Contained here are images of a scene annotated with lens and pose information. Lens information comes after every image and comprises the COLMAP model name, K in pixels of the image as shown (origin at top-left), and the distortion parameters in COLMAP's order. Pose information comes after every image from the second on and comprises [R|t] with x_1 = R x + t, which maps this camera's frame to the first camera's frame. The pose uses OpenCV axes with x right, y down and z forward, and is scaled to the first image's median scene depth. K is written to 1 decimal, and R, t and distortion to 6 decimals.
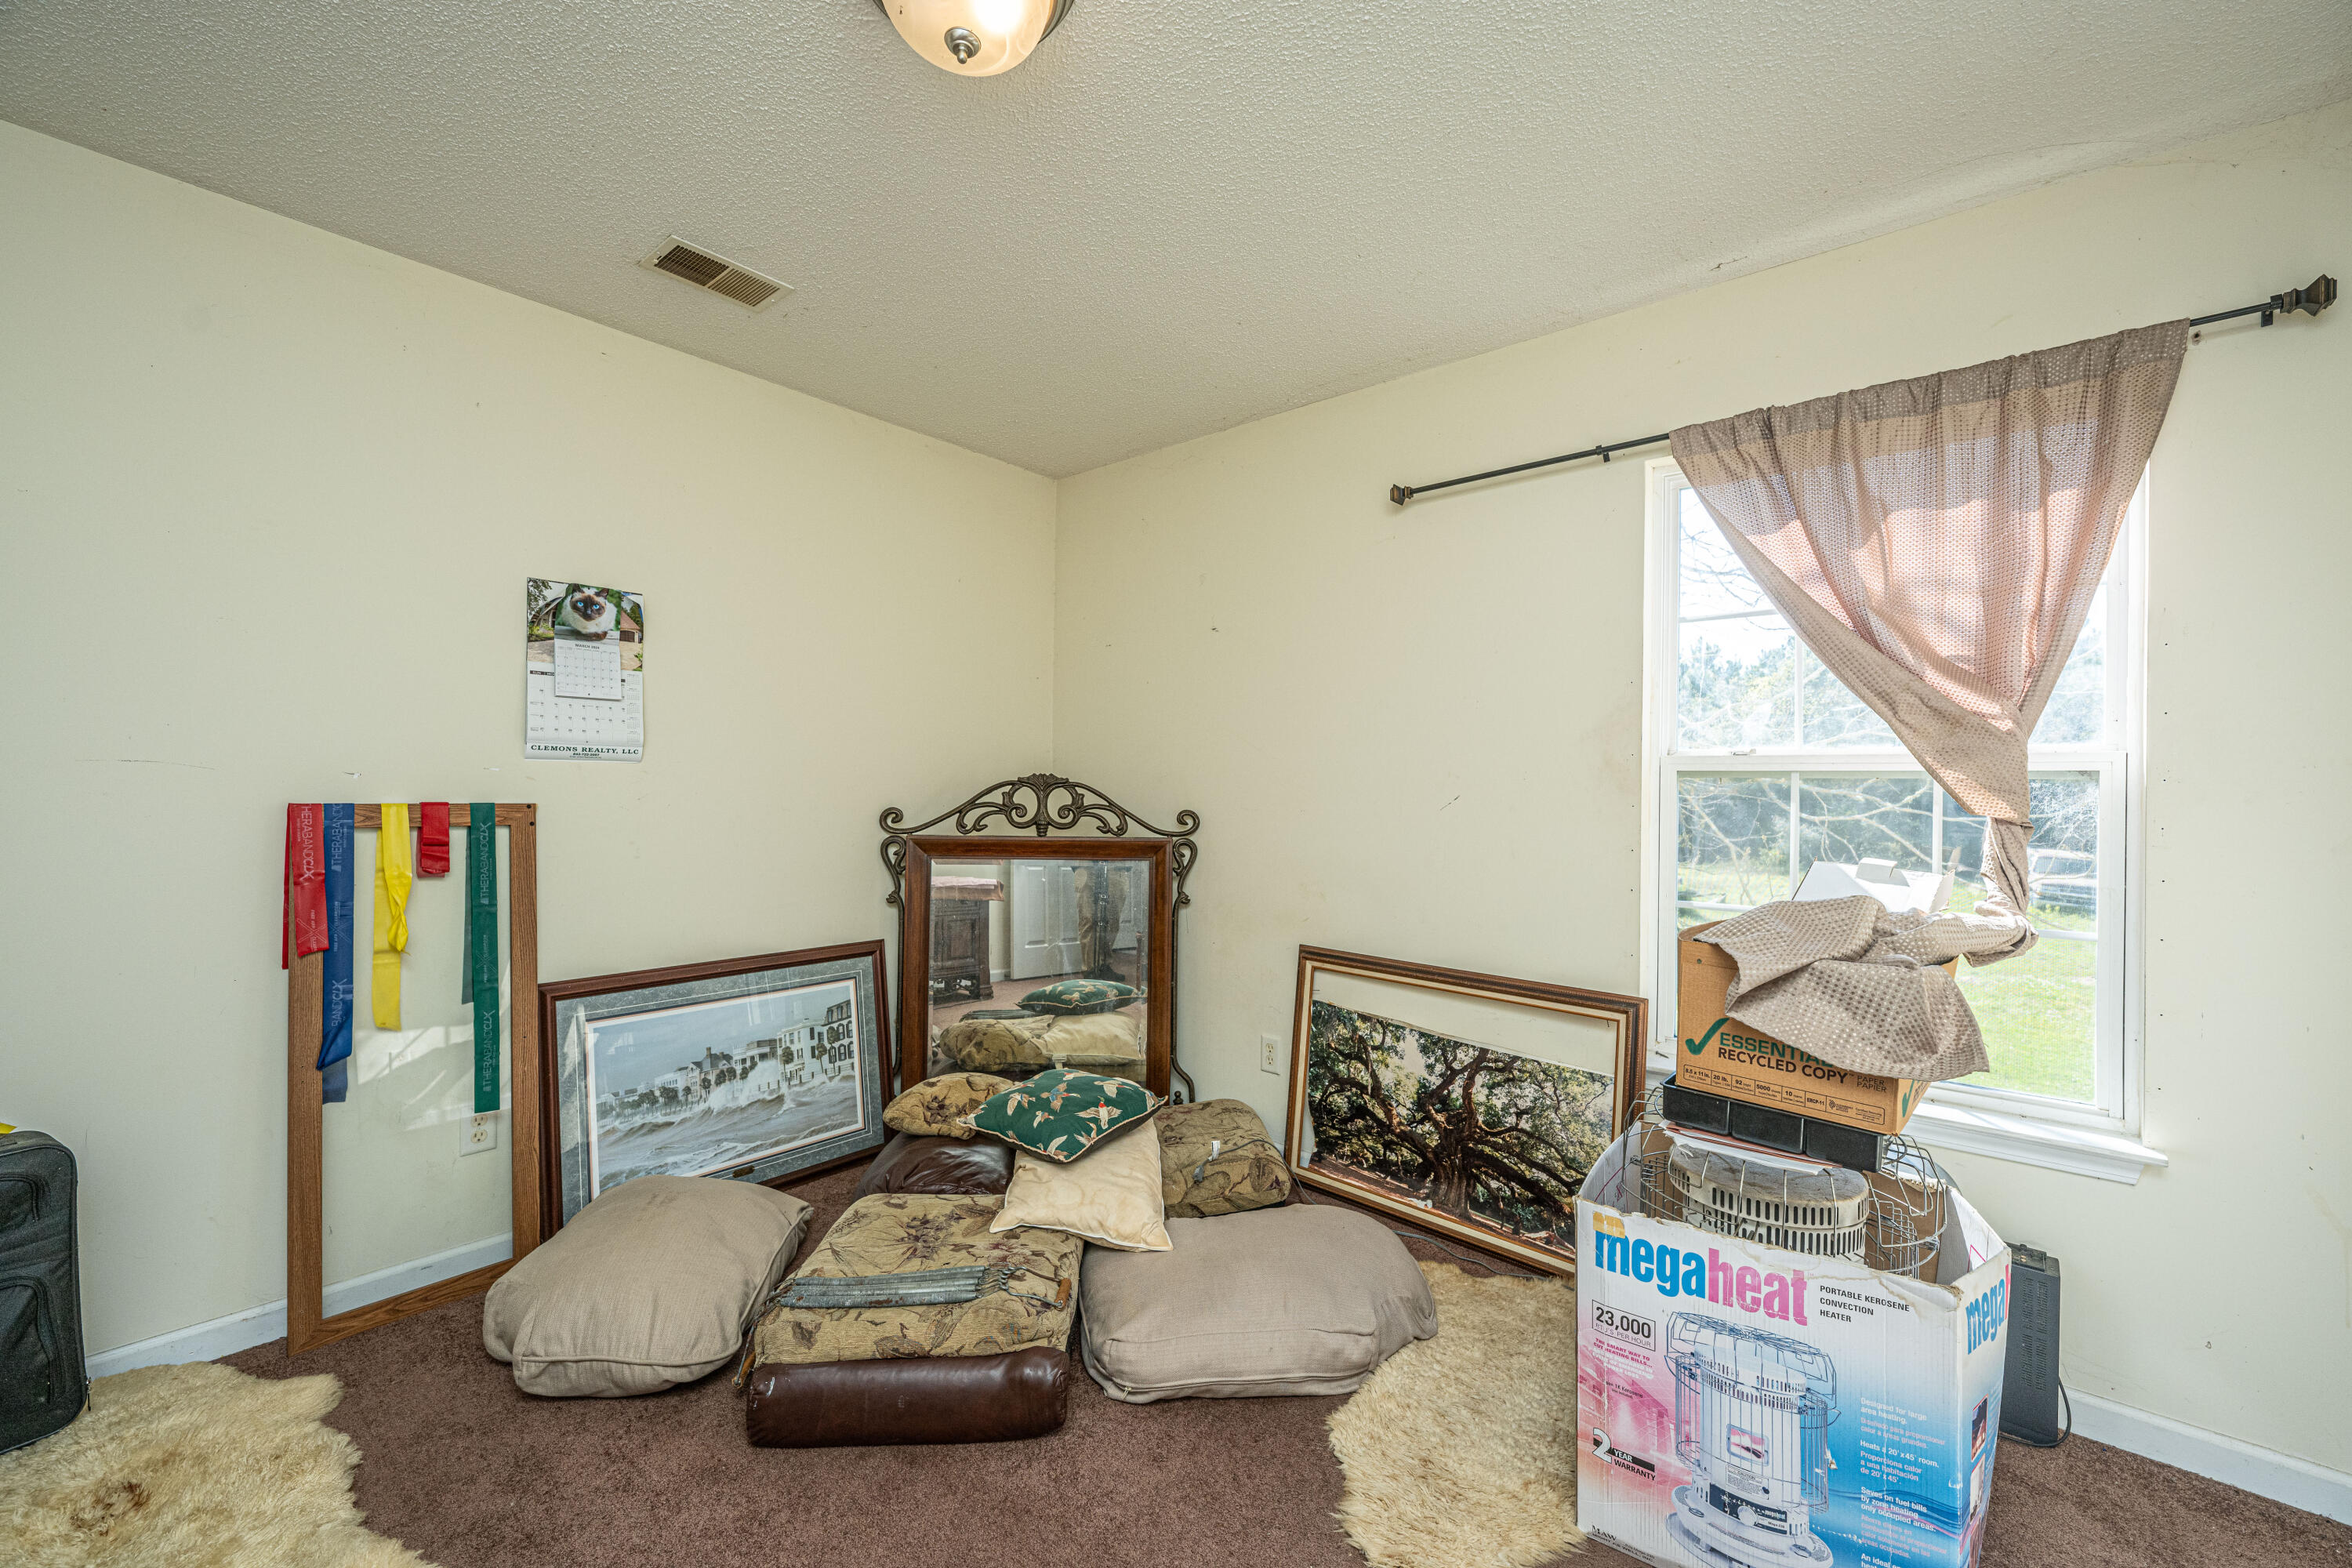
lens RADIAL K [[947.5, 0, 1176.0], [0, 947.5, 784.0], [0, 0, 1]] dist [0.000028, -0.000074]
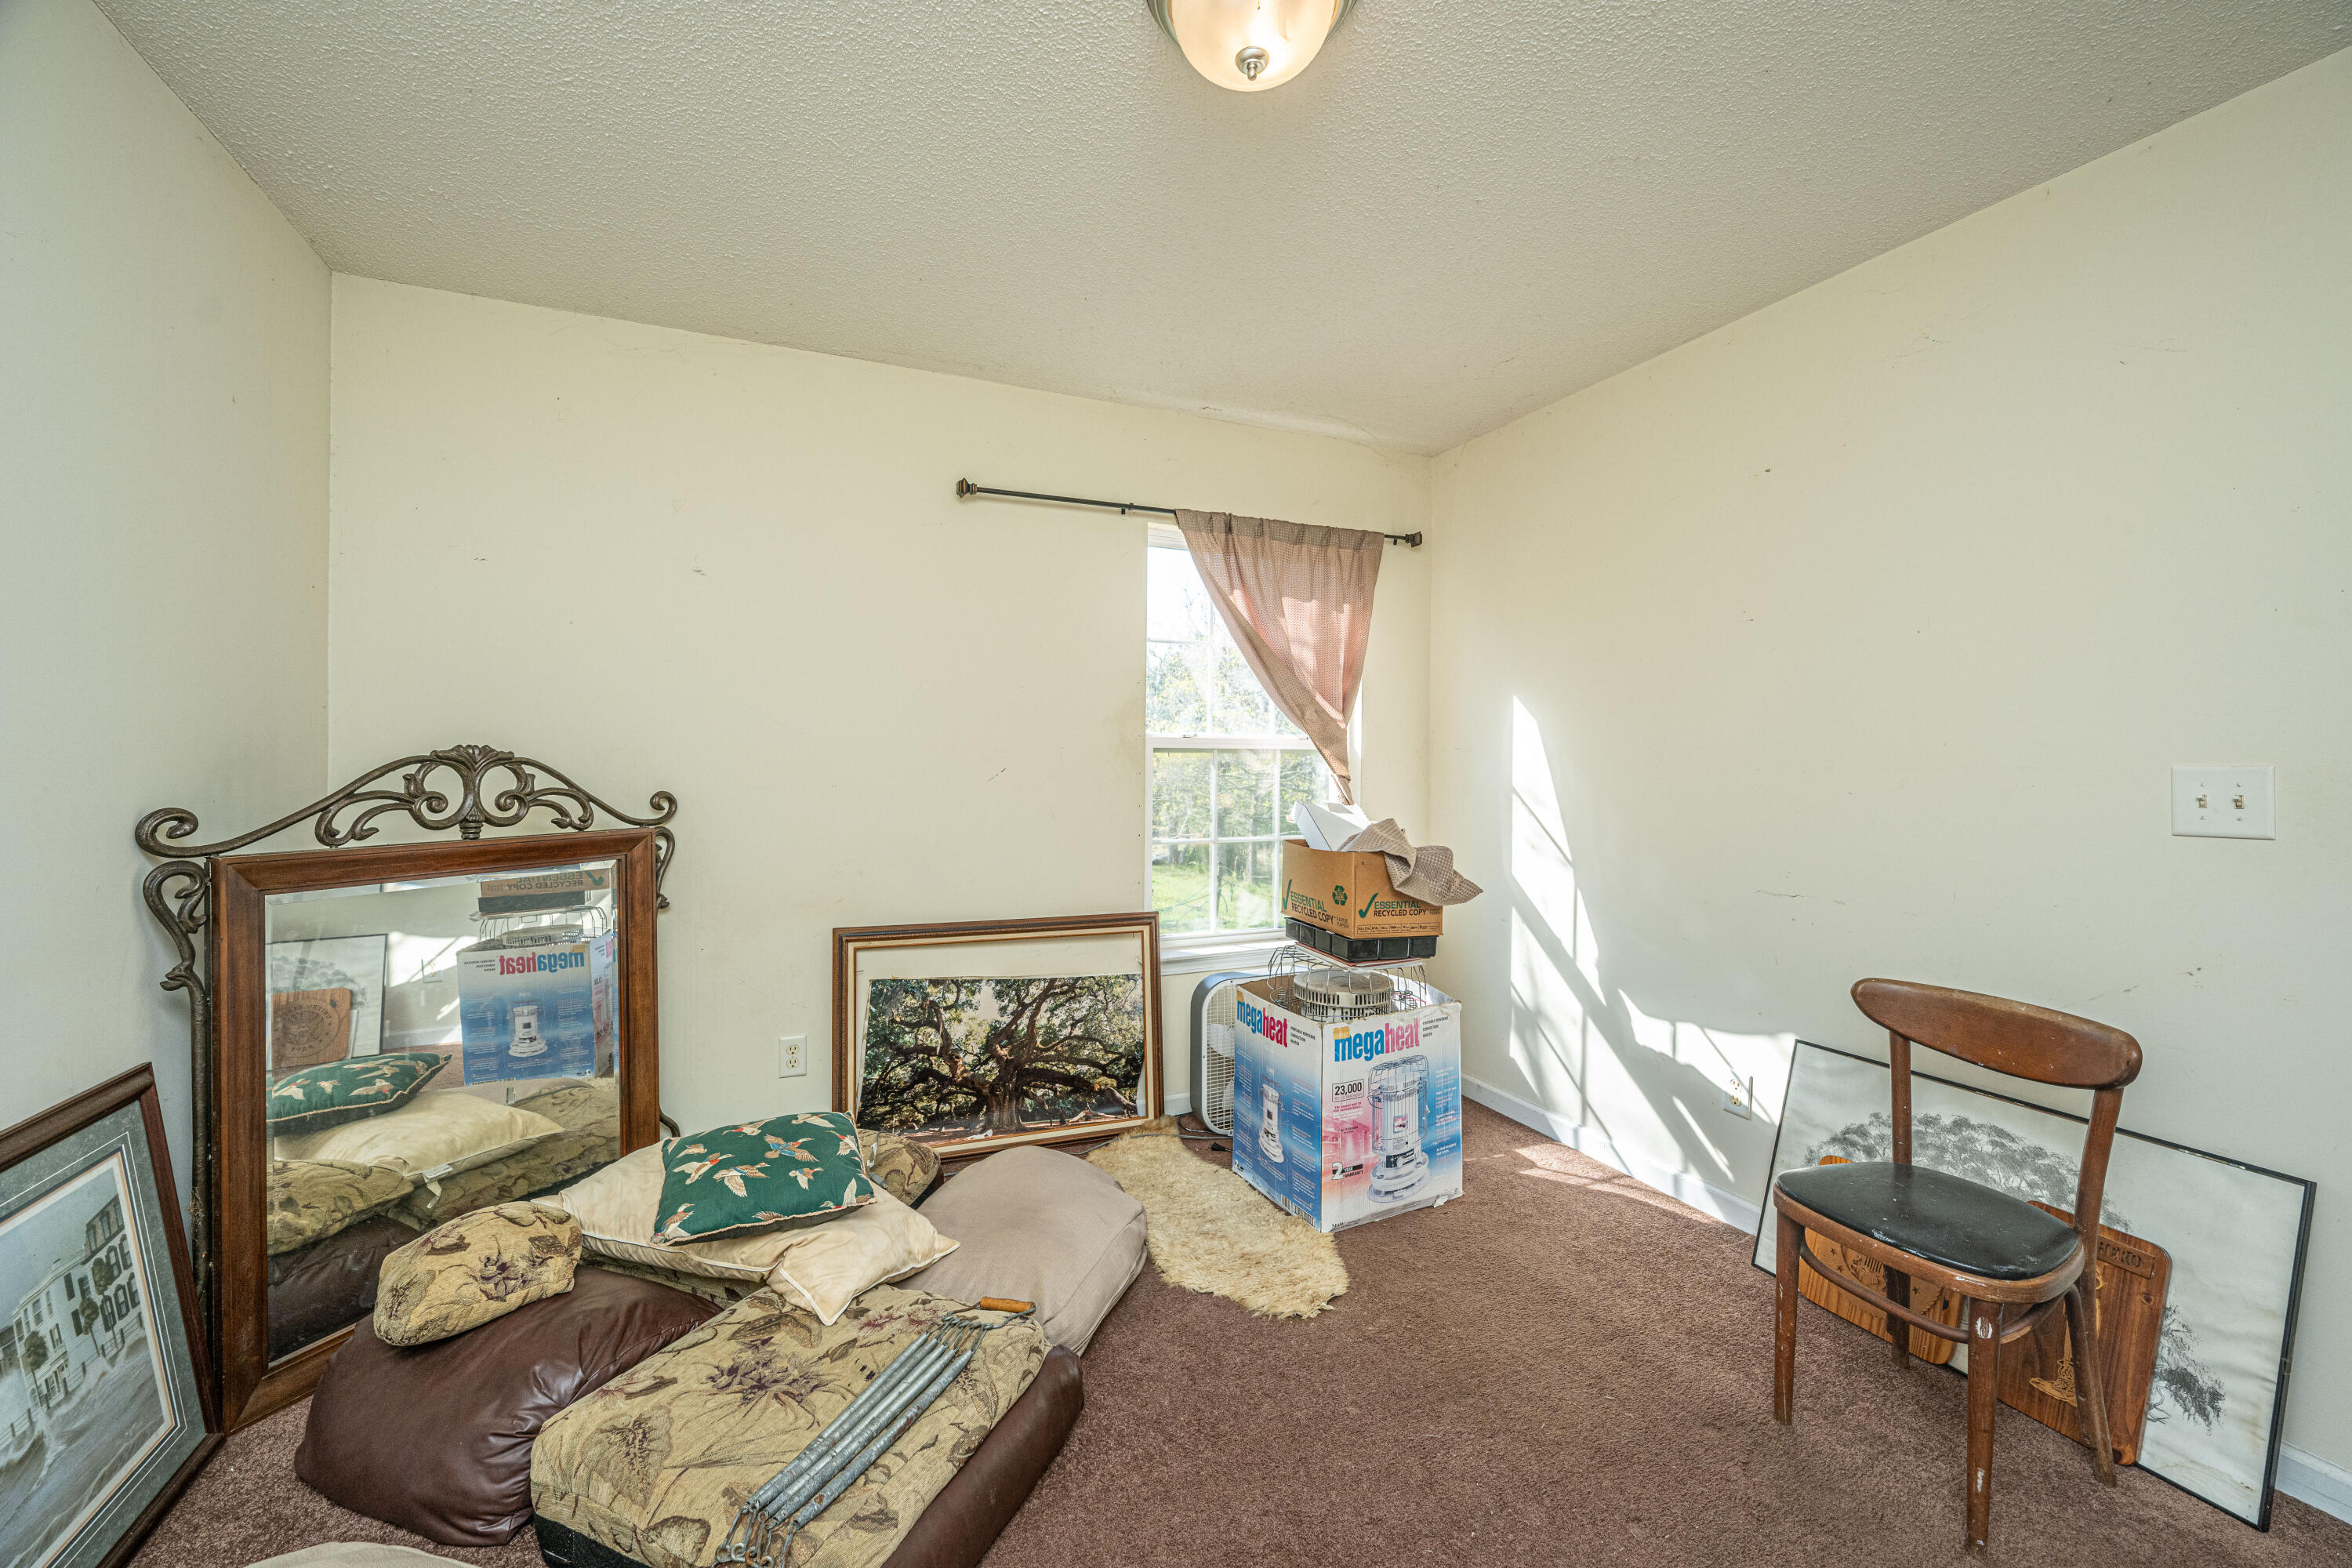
lens RADIAL K [[949.7, 0, 1170.2], [0, 949.7, 765.6], [0, 0, 1]] dist [0.000695, -0.000118]
pose [[0.431238, -0.015374, 0.902107, -0.631799], [-0.000532, 0.999850, 0.017294, -0.010000], [-0.902238, -0.007938, 0.431165, 0.320788]]
